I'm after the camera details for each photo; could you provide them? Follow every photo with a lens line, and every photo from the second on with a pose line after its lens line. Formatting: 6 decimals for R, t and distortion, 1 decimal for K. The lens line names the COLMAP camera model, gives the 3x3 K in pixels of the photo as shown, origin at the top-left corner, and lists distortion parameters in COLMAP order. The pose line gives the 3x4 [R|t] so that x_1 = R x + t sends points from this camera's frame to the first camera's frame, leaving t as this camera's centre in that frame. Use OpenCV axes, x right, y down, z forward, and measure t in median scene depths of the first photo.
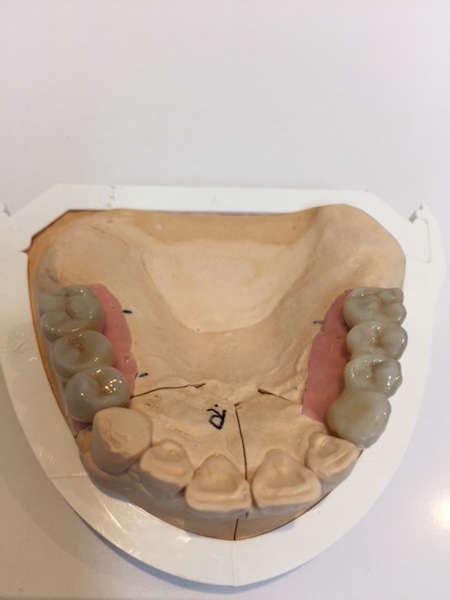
lens RADIAL K [[511.2, 0, 220.8], [0, 511.2, 299.8], [0, 0, 1]] dist [0.001588, 0.000012]
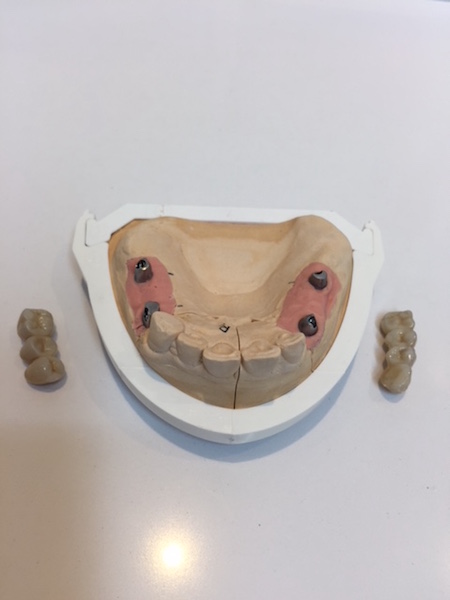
lens RADIAL K [[511.2, 0, 228.2], [0, 511.2, 300.1], [0, 0, 1]] dist [0.001588, 0.000012]
pose [[0.998802, 0.009618, -0.047984, 0.067777], [-0.016764, 0.988416, -0.150843, 0.314555], [0.045977, 0.151467, 0.987392, -0.510155]]
